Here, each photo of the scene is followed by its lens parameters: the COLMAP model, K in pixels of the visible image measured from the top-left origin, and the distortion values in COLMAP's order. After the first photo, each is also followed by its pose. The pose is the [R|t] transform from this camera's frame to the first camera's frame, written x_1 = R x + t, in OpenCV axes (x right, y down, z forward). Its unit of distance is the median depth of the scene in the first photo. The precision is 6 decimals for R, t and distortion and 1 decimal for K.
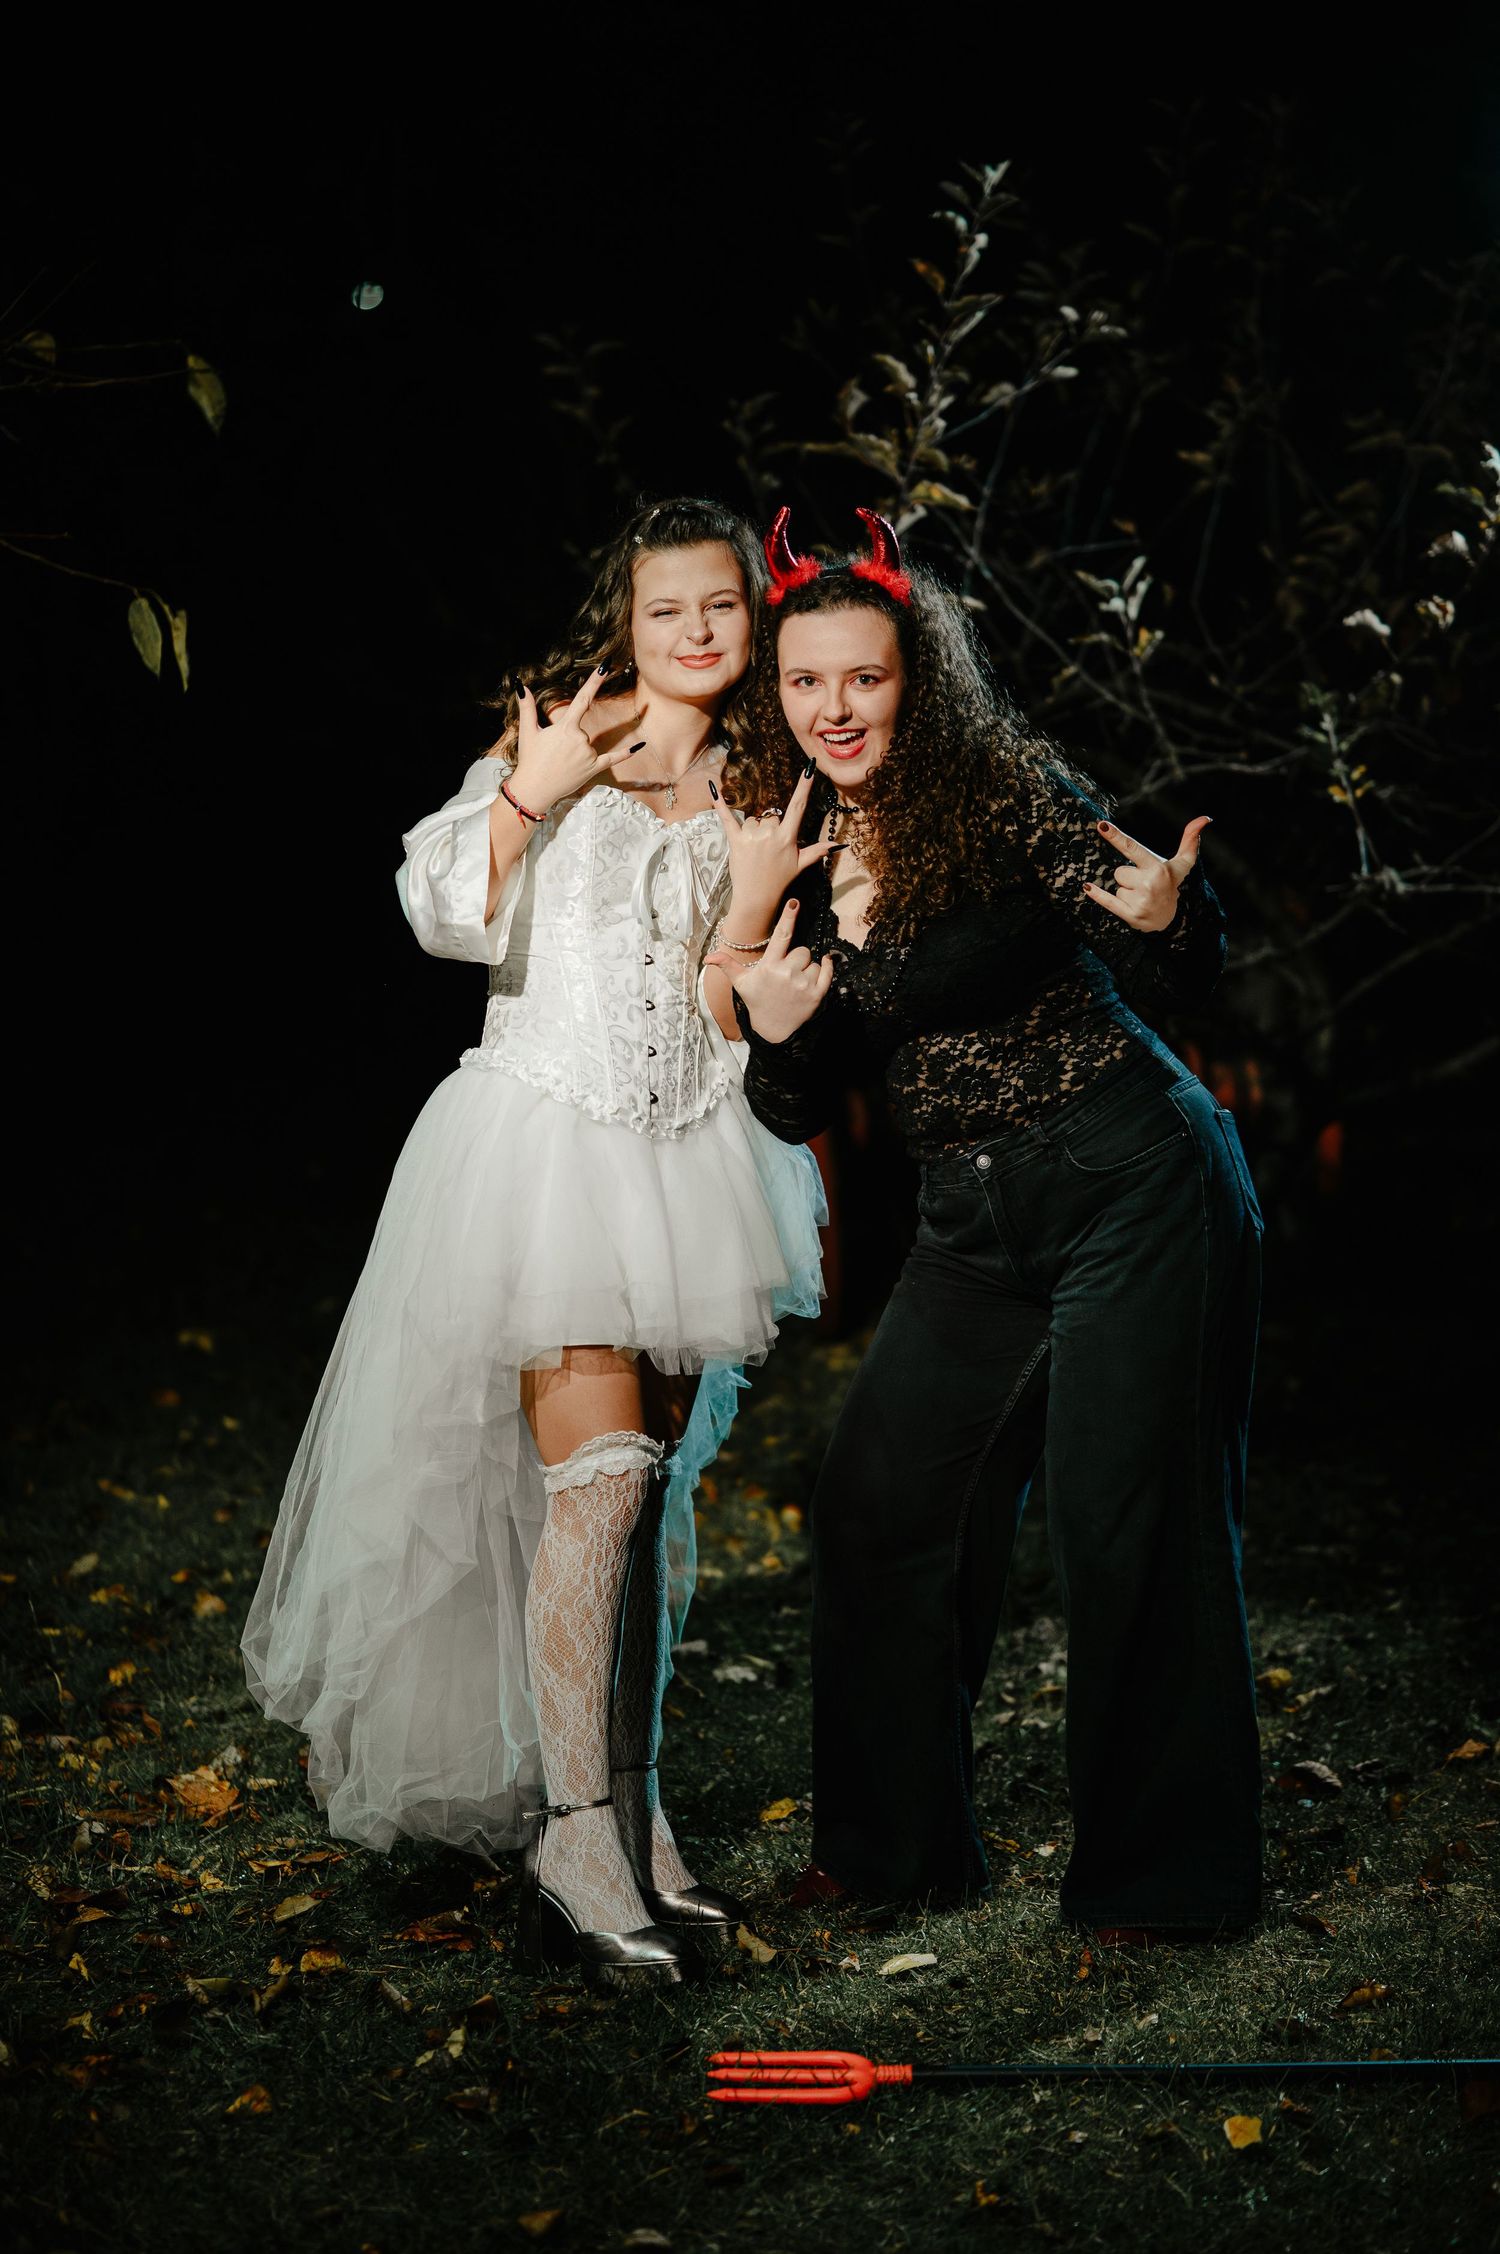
lens RADIAL K [[5637.7, 0, 701.1], [0, 5637.7, 1125.7], [0, 0, 1]] dist [0.041310, -0.948993]
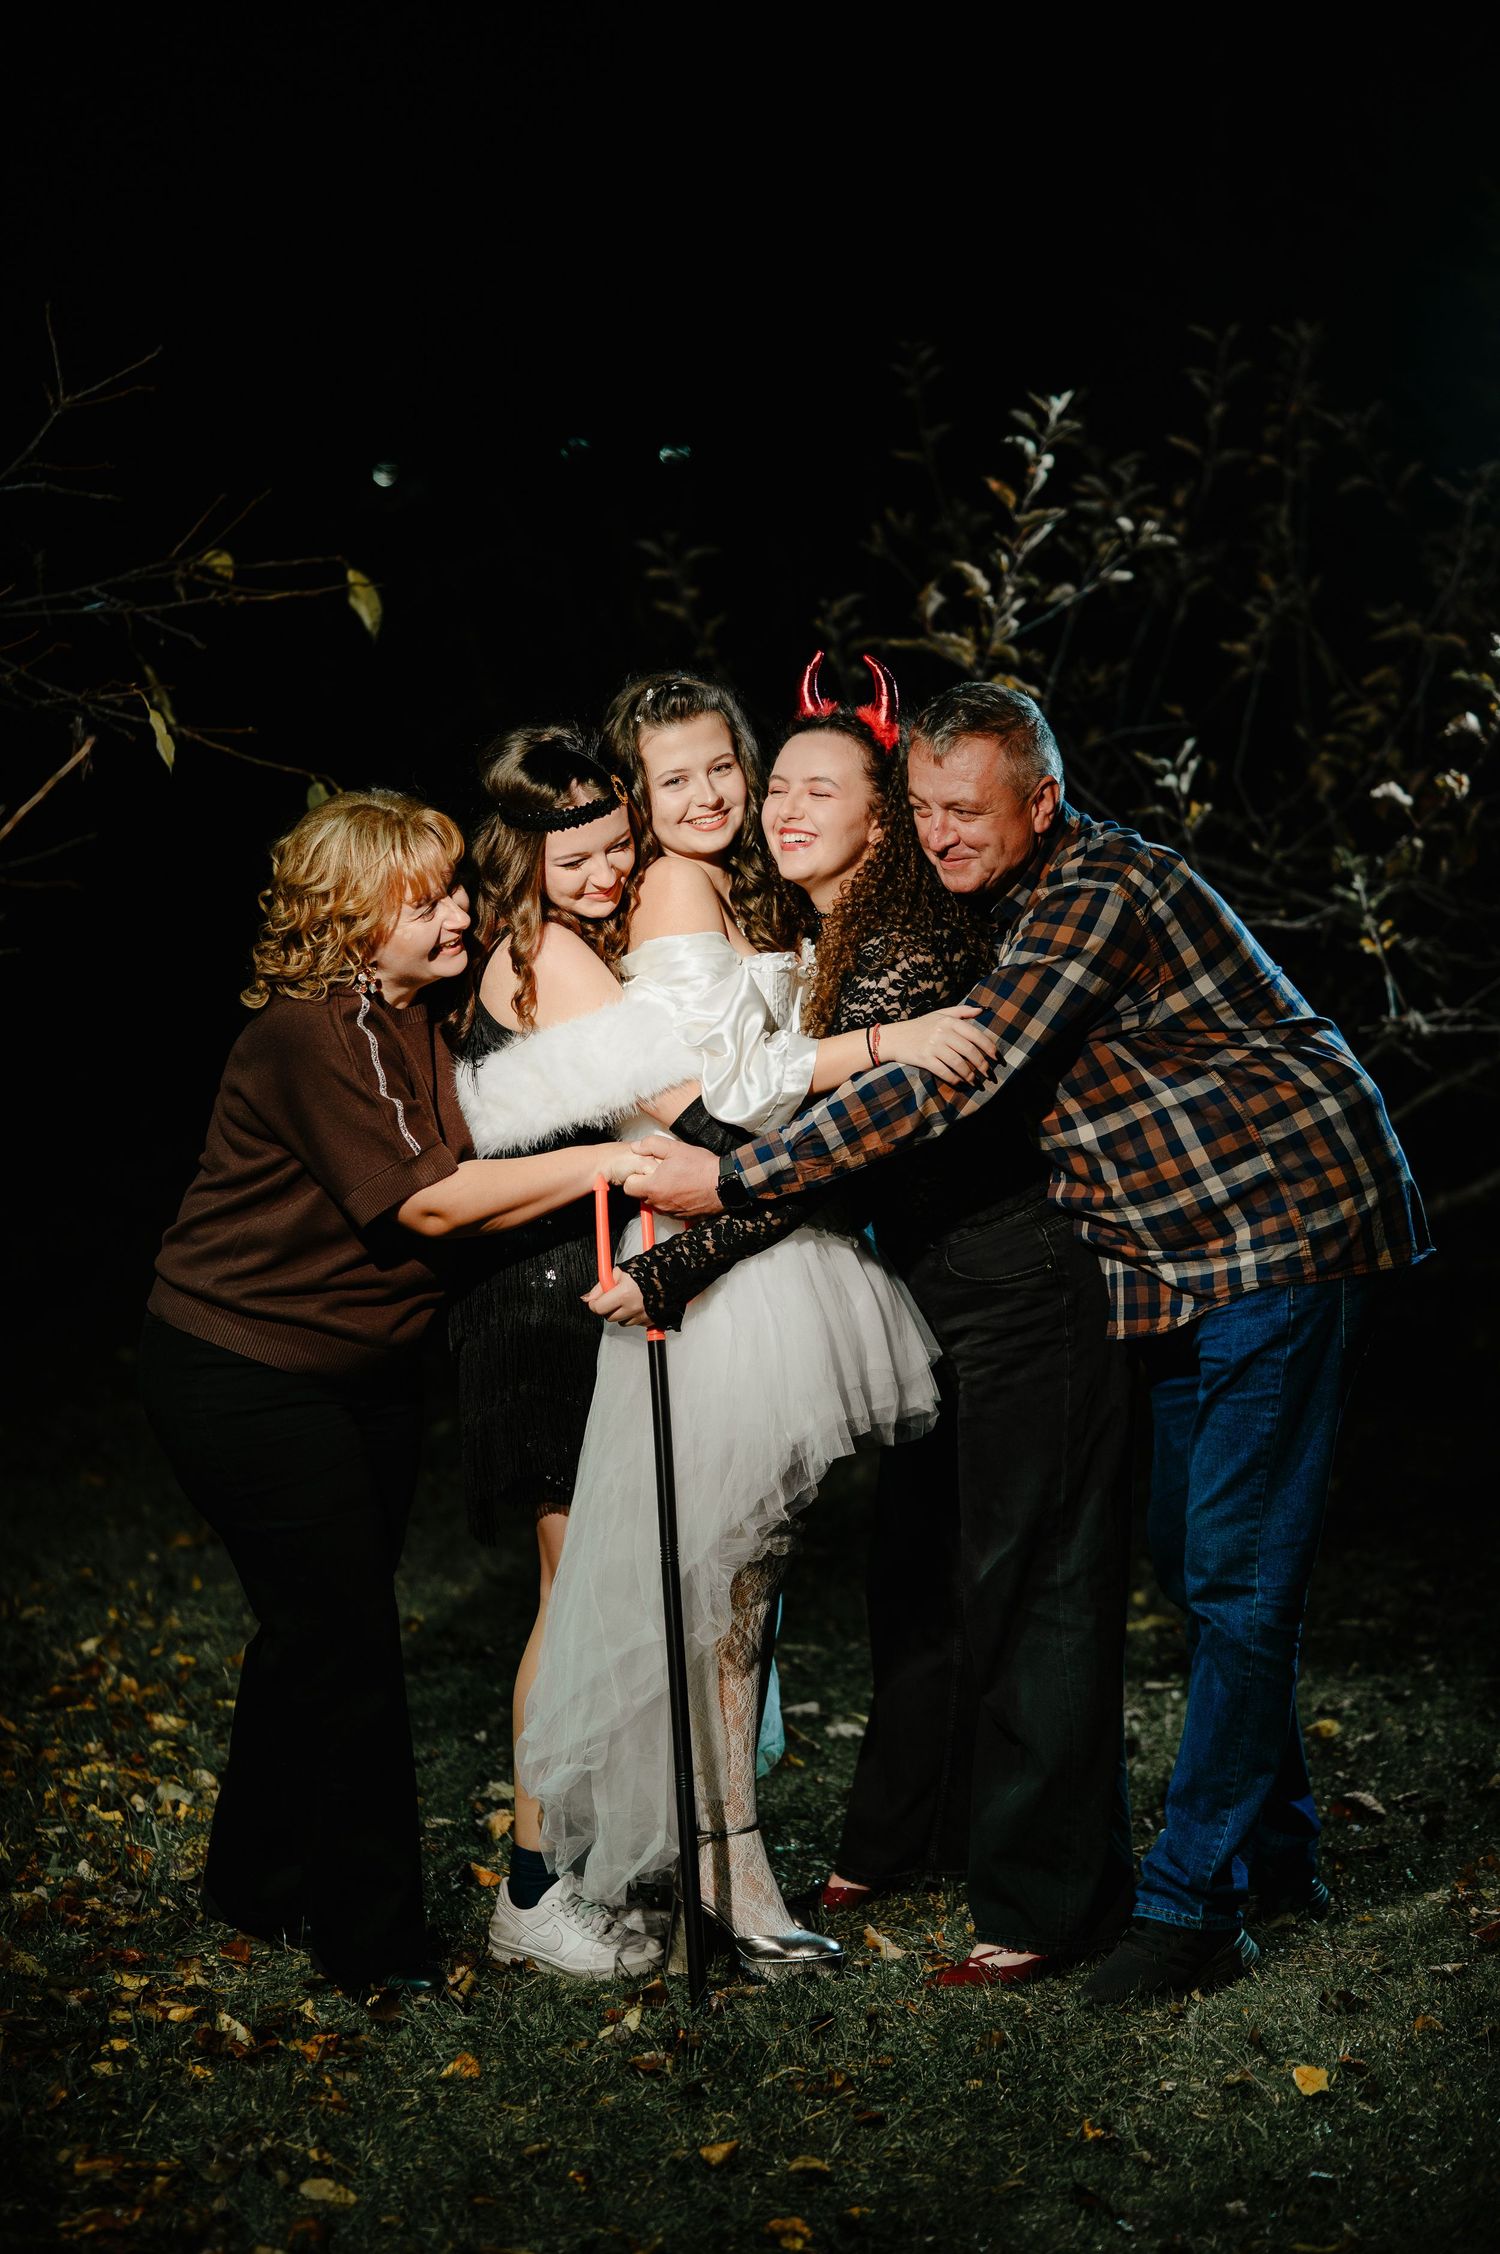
lens RADIAL K [[5492.3, 0, 750.0], [0, 5492.3, 1127.0], [0, 0, 1]] dist [0.004890, -0.203690]
pose [[0.999939, -0.010891, 0.001773, -0.013381], [0.010937, 0.999542, -0.028225, 0.007247], [-0.001465, 0.028243, 0.999600, -0.099087]]
